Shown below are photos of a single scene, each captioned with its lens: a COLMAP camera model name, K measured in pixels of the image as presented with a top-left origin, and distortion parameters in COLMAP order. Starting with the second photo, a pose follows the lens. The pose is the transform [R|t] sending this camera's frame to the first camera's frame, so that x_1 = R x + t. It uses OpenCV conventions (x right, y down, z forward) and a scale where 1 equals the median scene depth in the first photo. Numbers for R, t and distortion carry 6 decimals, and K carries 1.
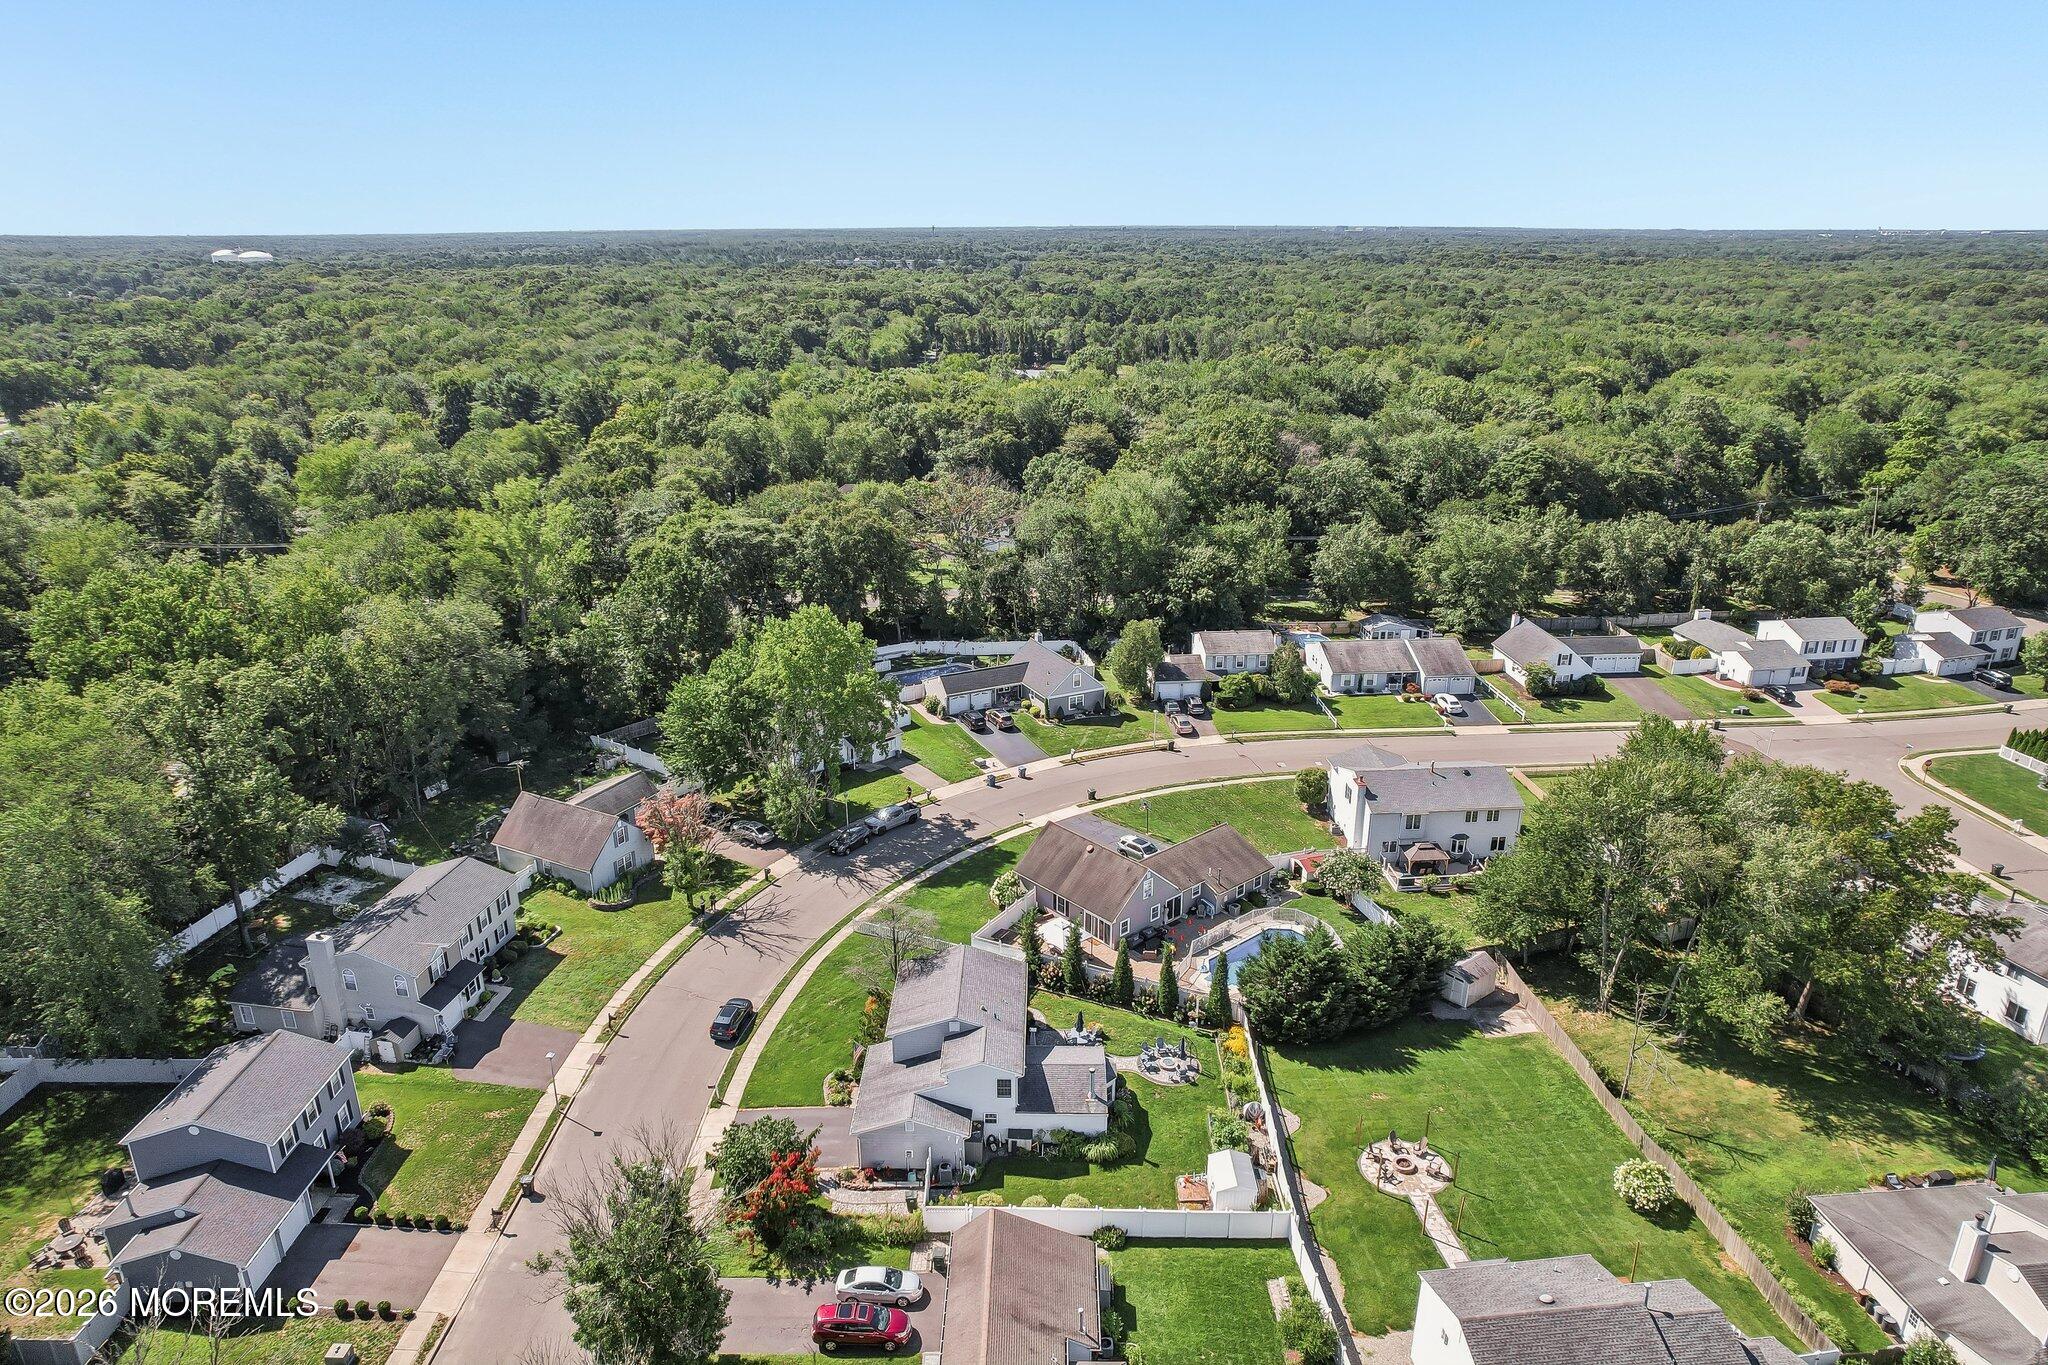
lens RADIAL K [[1330.5, 0, 1024.0], [0, 1330.5, 682.5], [0, 0, 1]] dist [-0.018875, 0.000416]
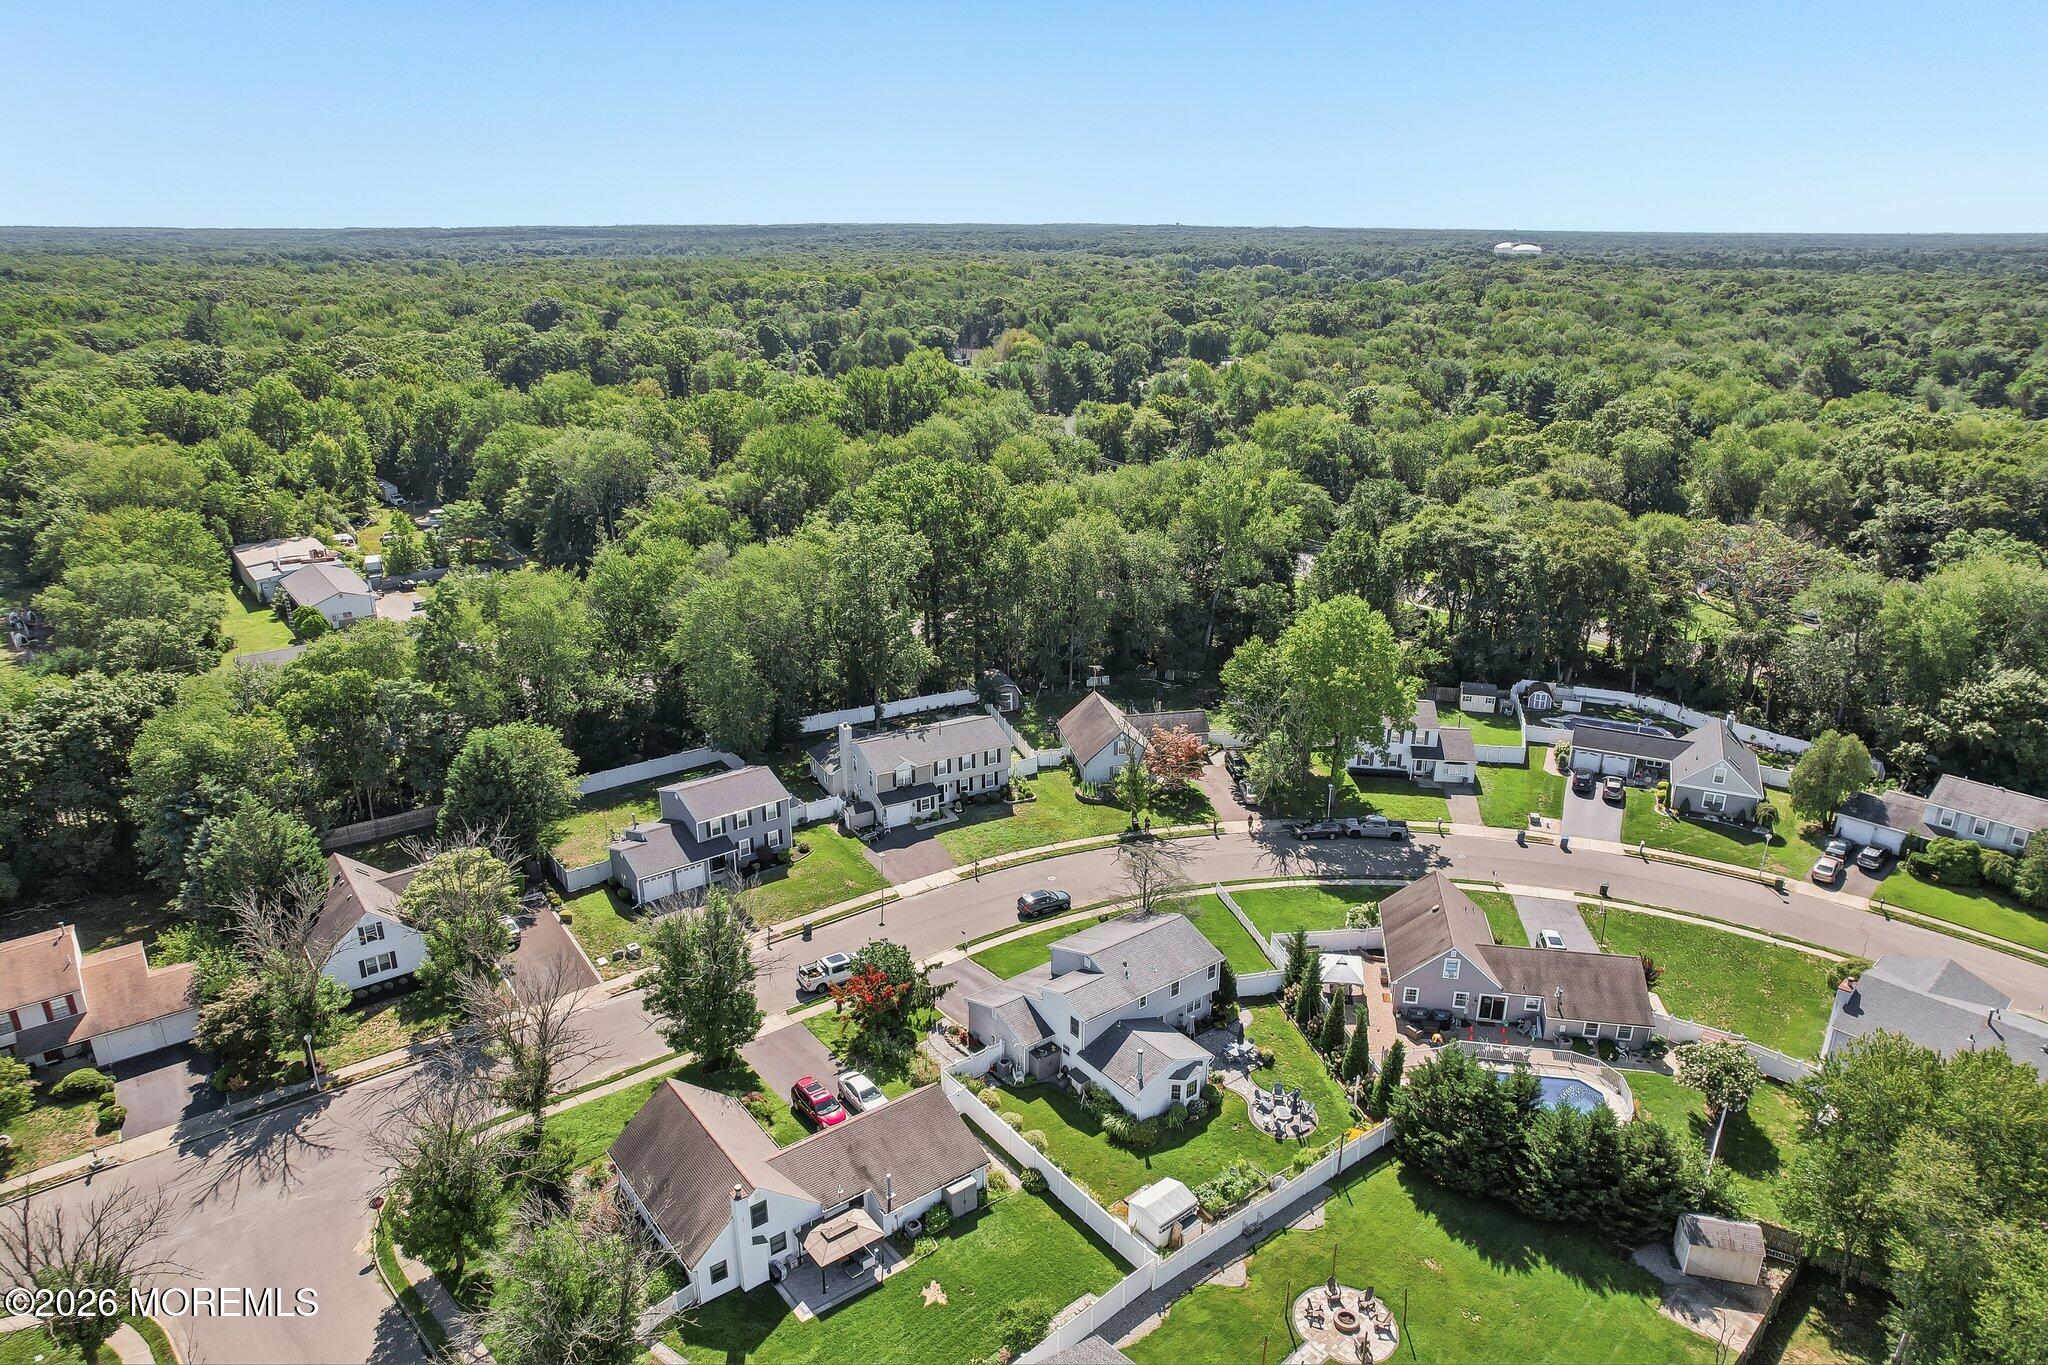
lens RADIAL K [[1330.5, 0, 1024.0], [0, 1330.5, 682.5], [0, 0, 1]] dist [-0.018875, 0.000416]
pose [[0.621411, 0.264988, -0.737312, 0.536127], [-0.264228, 0.956817, 0.121184, -0.062733], [0.737585, 0.119513, 0.664594, 0.179185]]
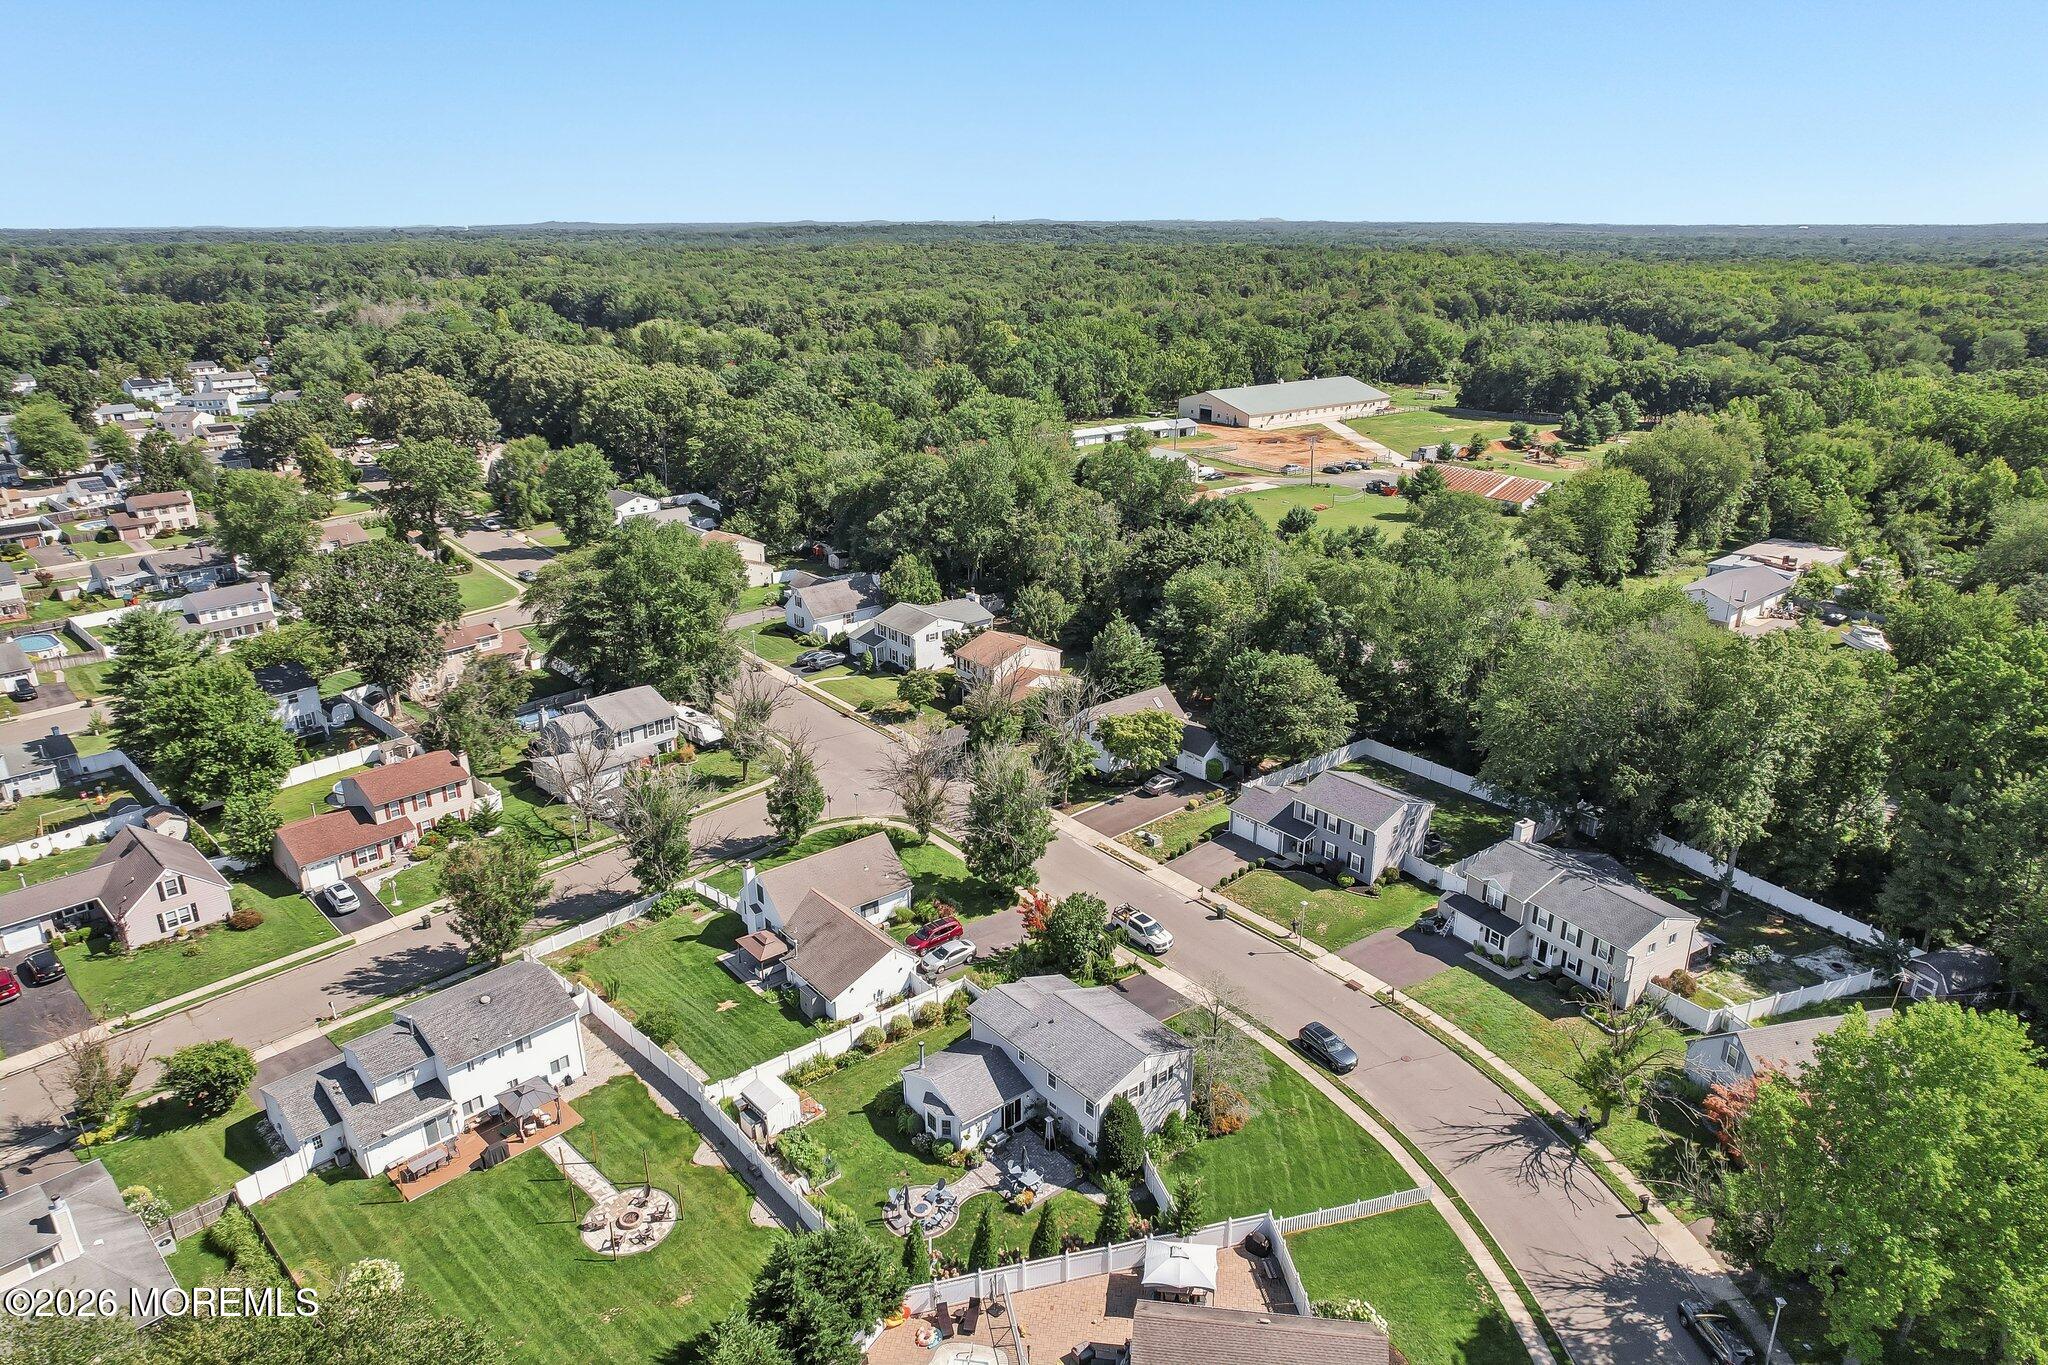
lens RADIAL K [[1330.5, 0, 1024.0], [0, 1330.5, 682.5], [0, 0, 1]] dist [-0.018875, 0.000416]
pose [[-0.766549, 0.218185, -0.603985, 0.442300], [-0.210149, 0.803505, 0.556971, -0.420431], [0.606828, 0.553873, -0.570075, 1.183129]]
